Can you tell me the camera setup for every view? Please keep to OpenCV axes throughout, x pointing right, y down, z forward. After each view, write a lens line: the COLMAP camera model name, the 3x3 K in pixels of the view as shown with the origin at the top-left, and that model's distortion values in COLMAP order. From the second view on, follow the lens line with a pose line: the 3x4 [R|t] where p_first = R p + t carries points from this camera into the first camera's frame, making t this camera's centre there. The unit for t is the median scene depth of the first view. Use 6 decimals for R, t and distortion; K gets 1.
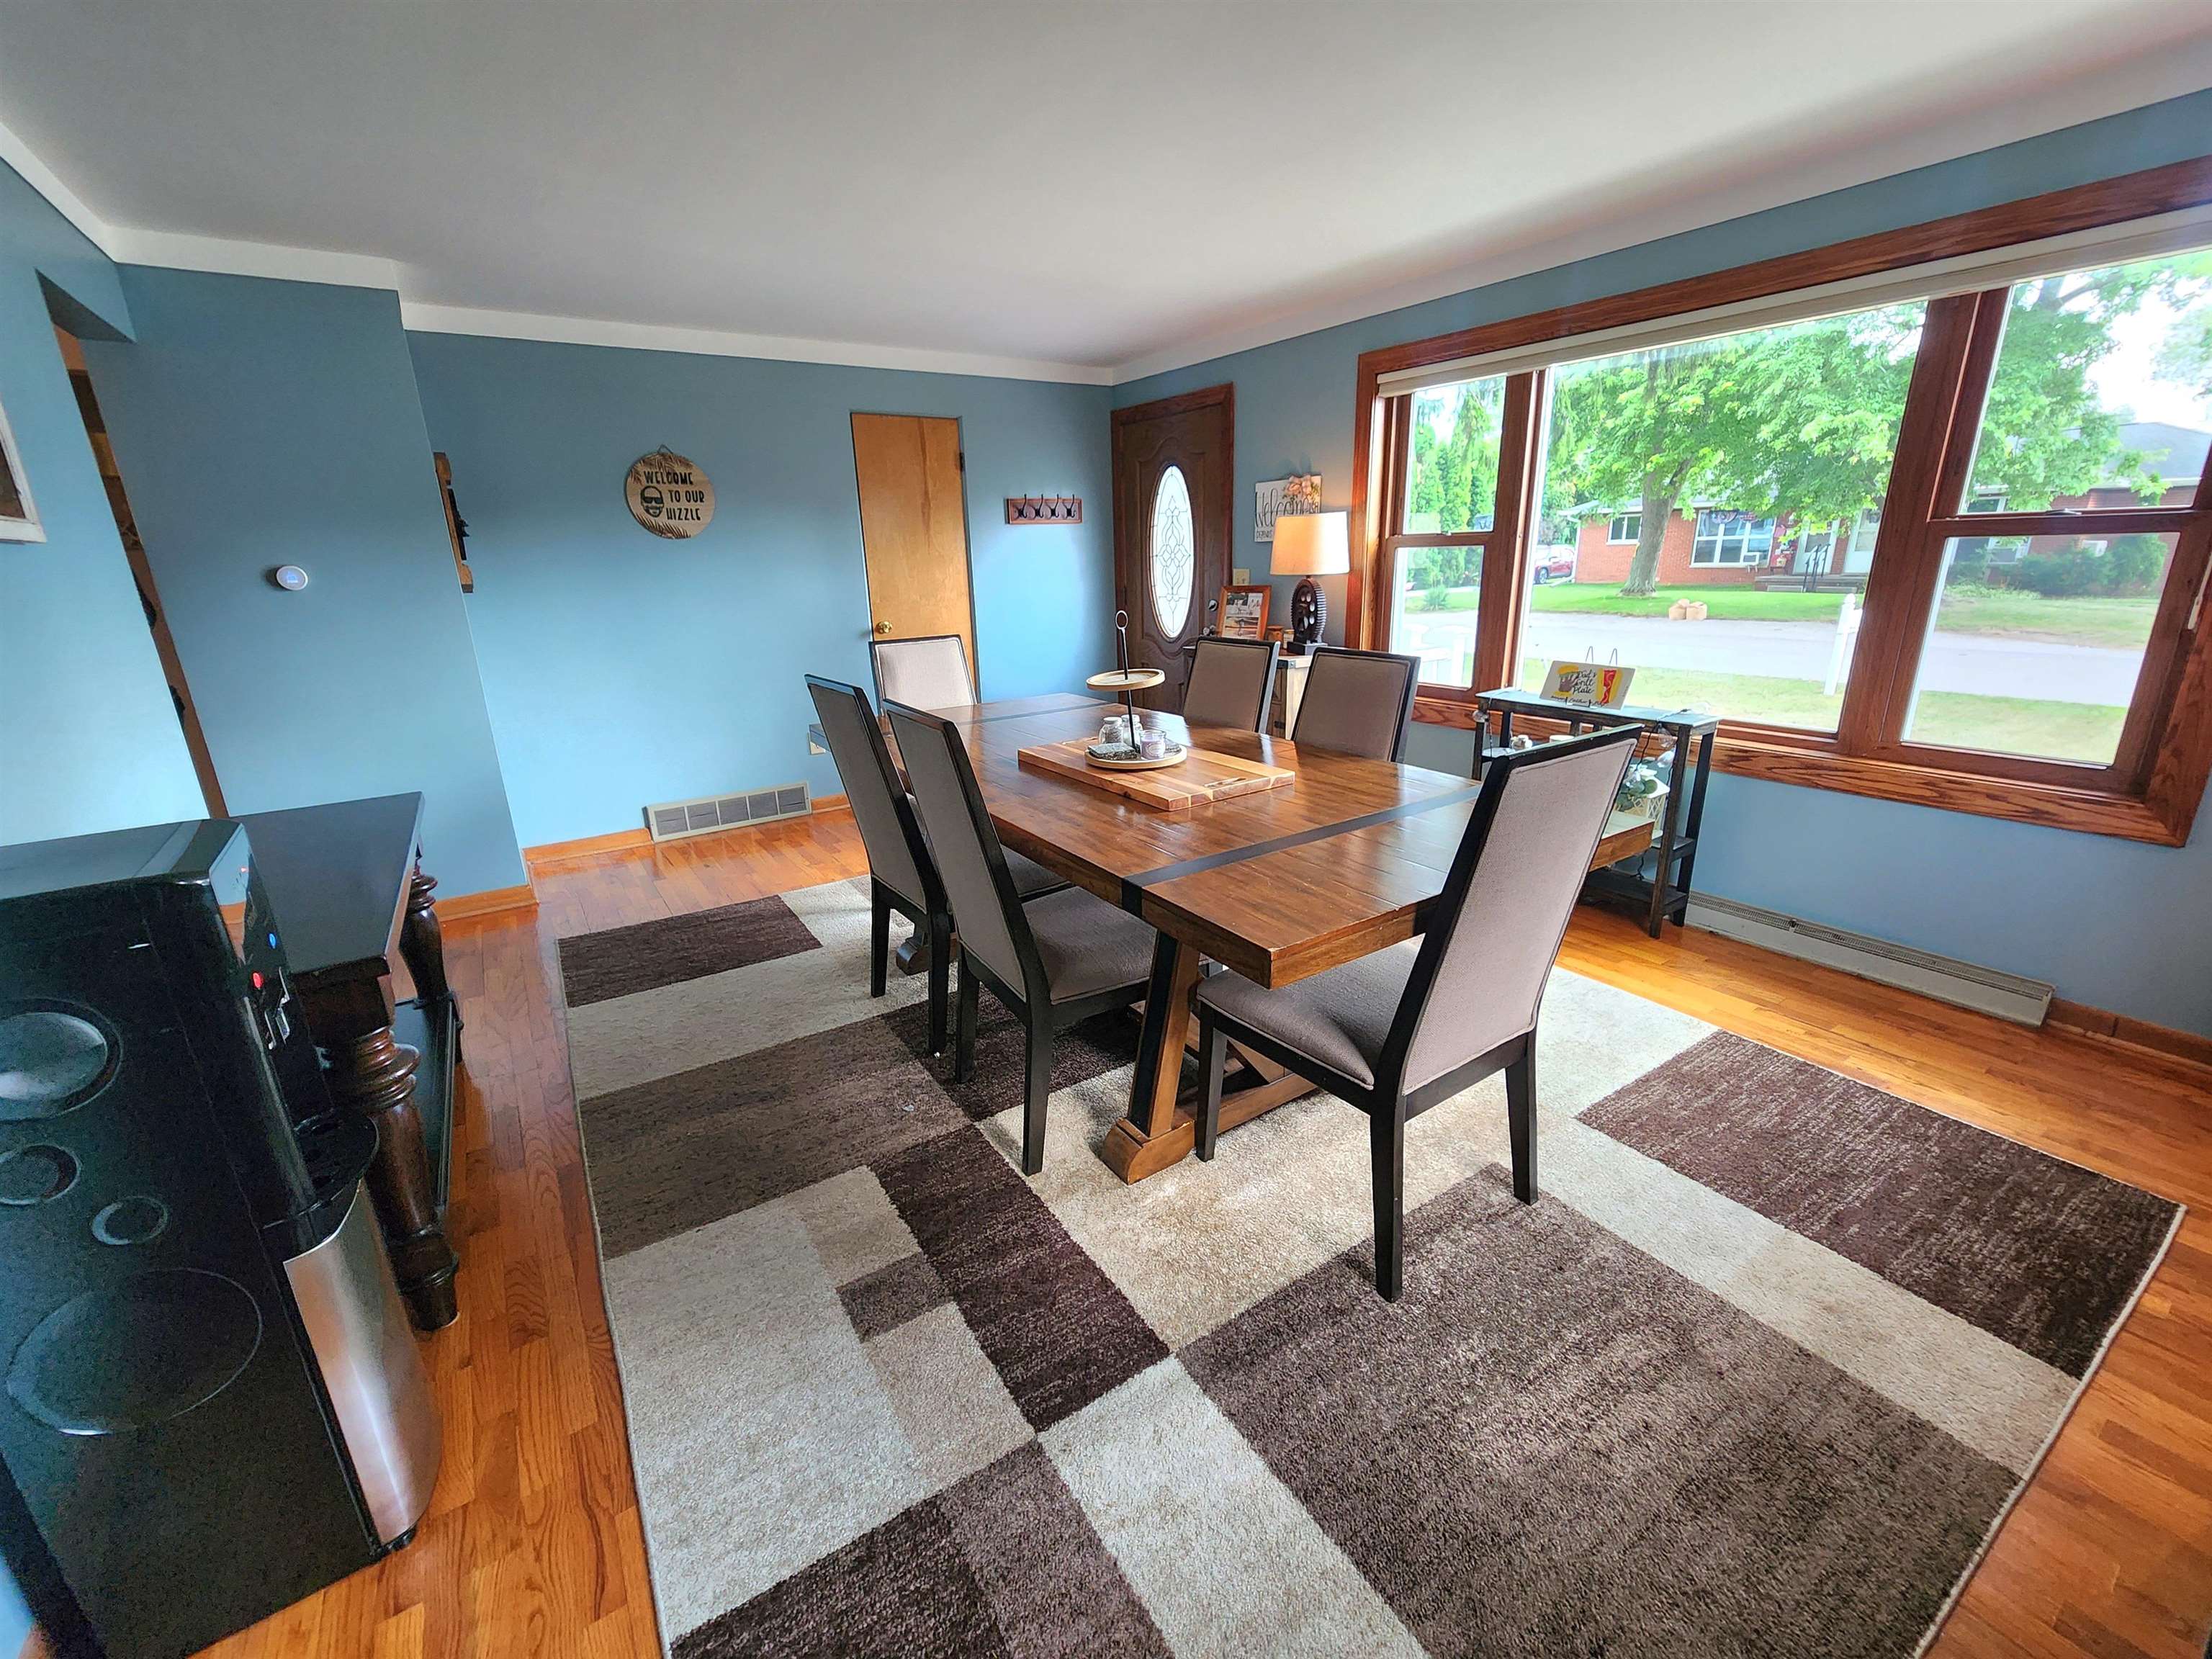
lens RADIAL K [[906.0, 0, 1099.4], [0, 906.0, 828.2], [0, 0, 1]] dist [-0.002184, 0.000827]
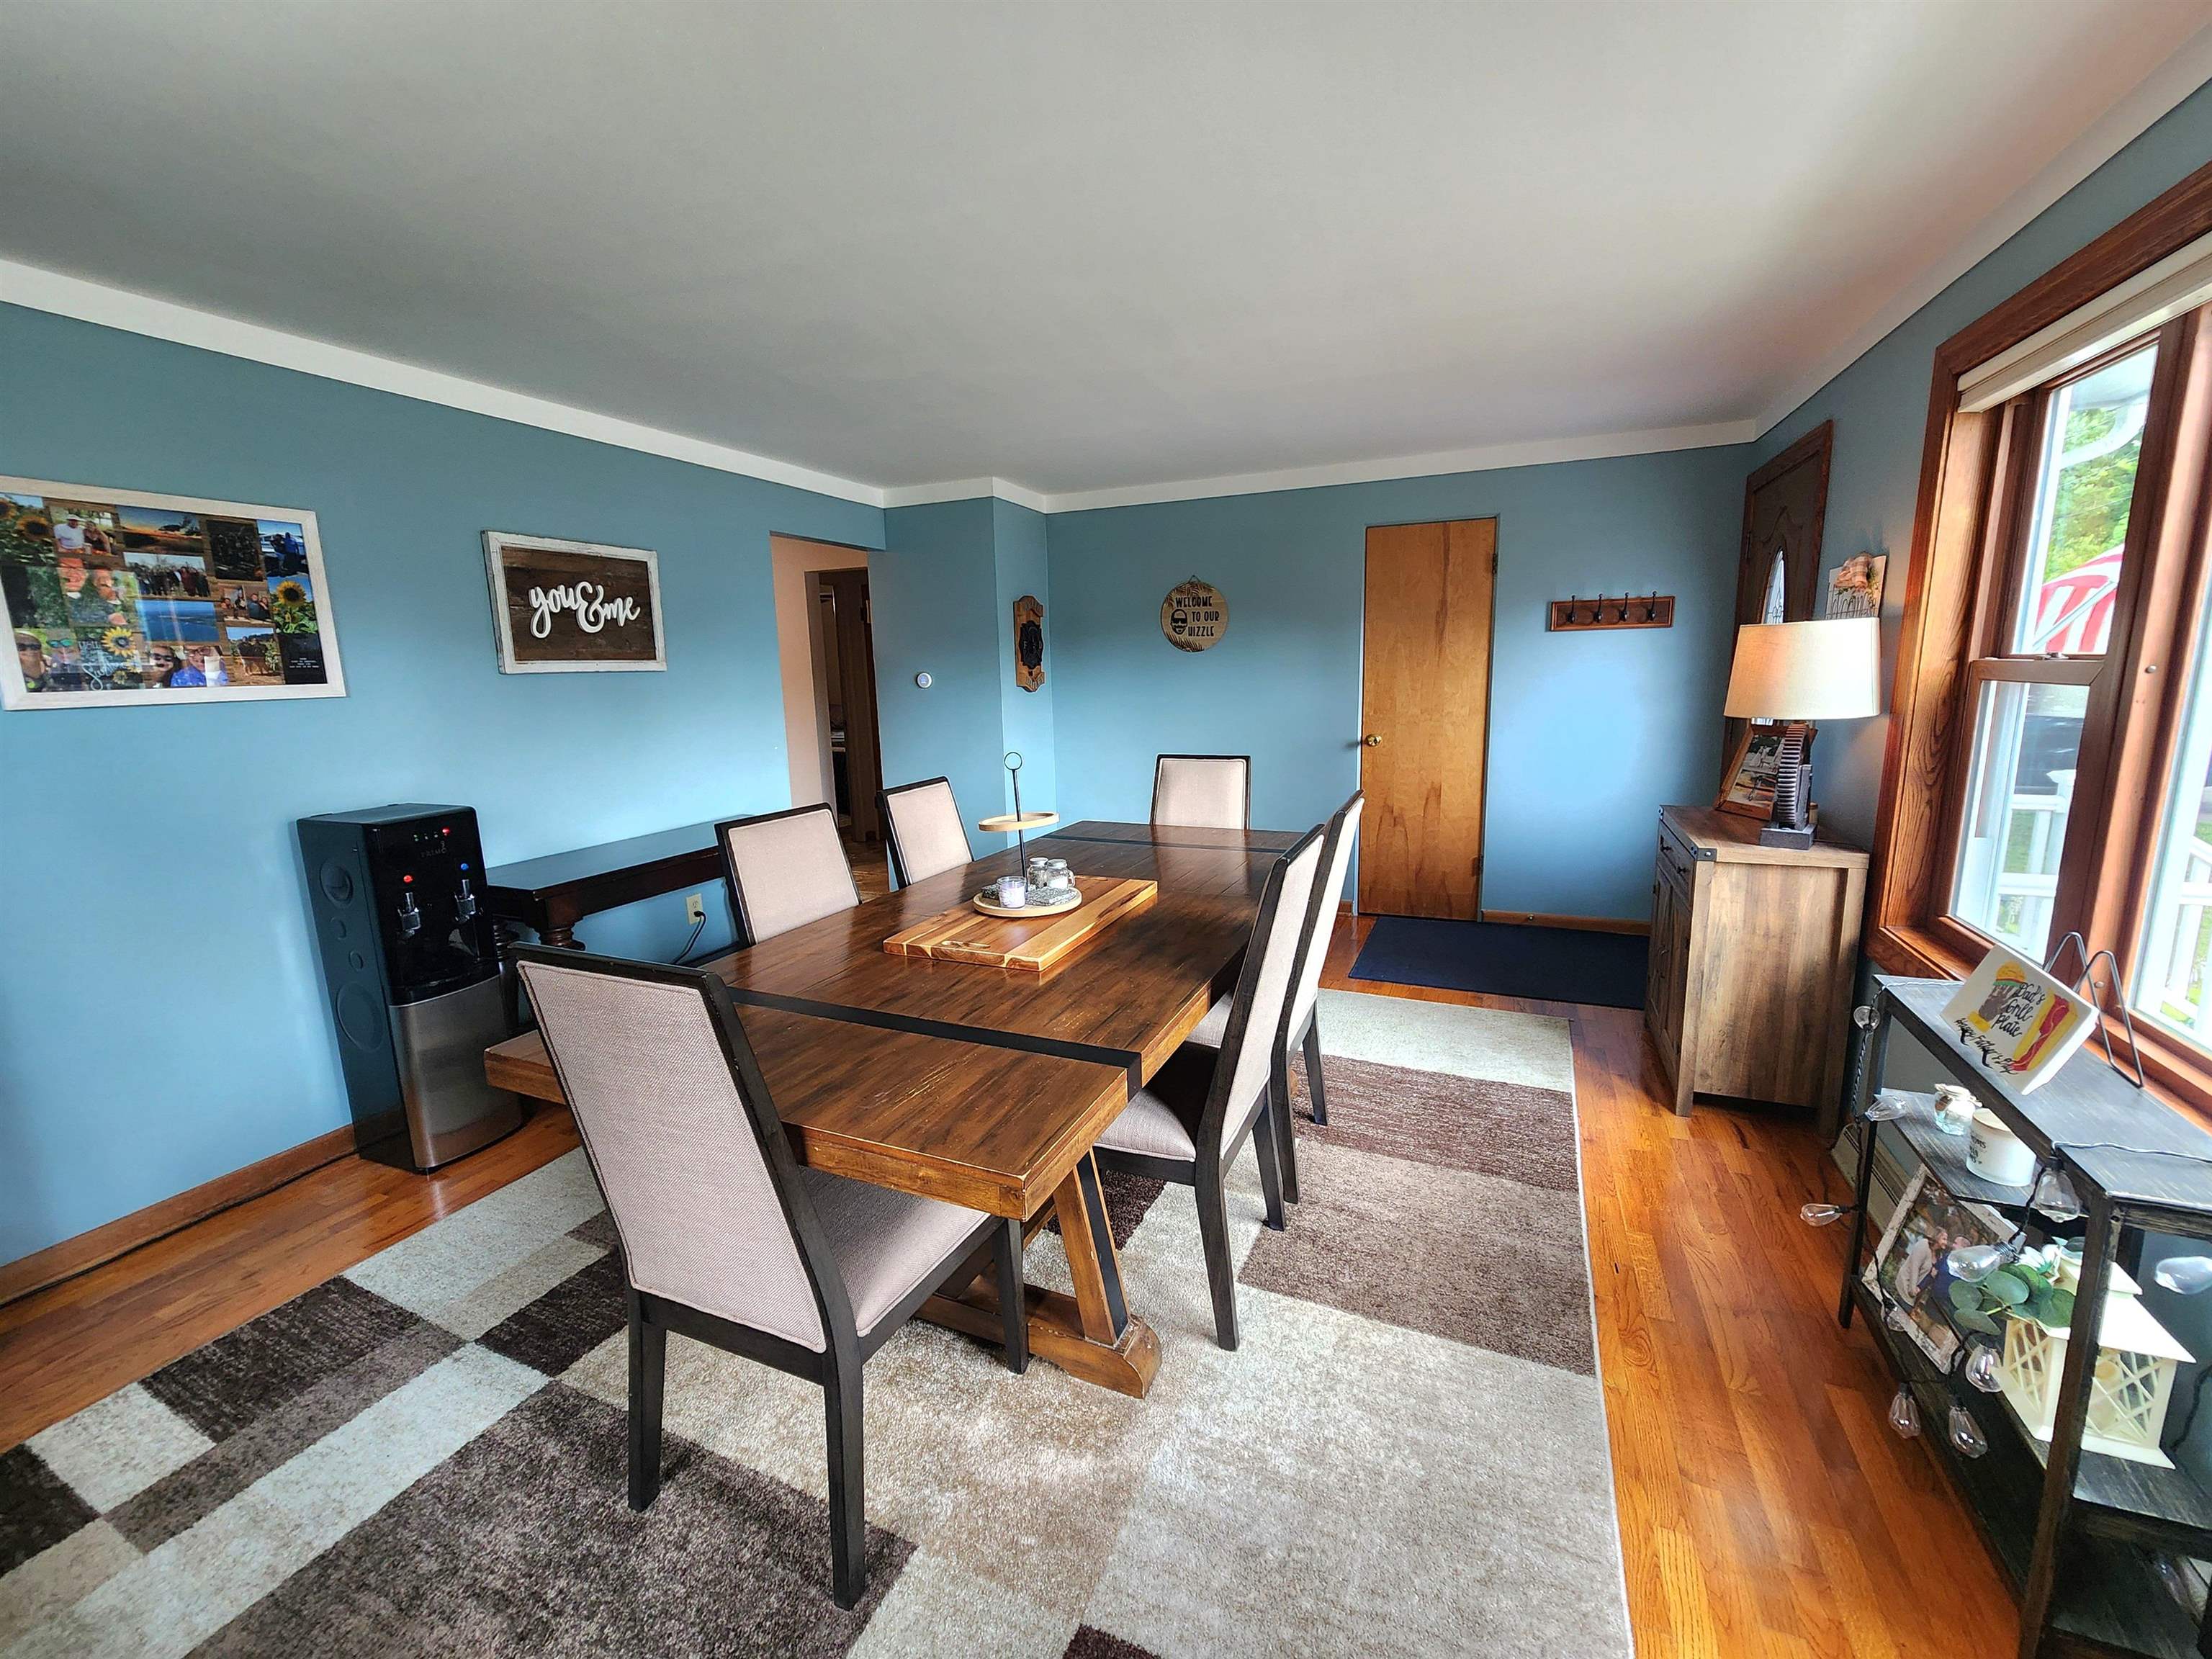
lens RADIAL K [[906.0, 0, 1104.6], [0, 906.0, 822.5], [0, 0, 1]] dist [-0.002184, 0.000827]
pose [[0.543848, 0.161469, -0.823503, 0.483520], [-0.237578, 0.970792, 0.033450, -0.119527], [0.804851, 0.177454, 0.566325, 0.288039]]
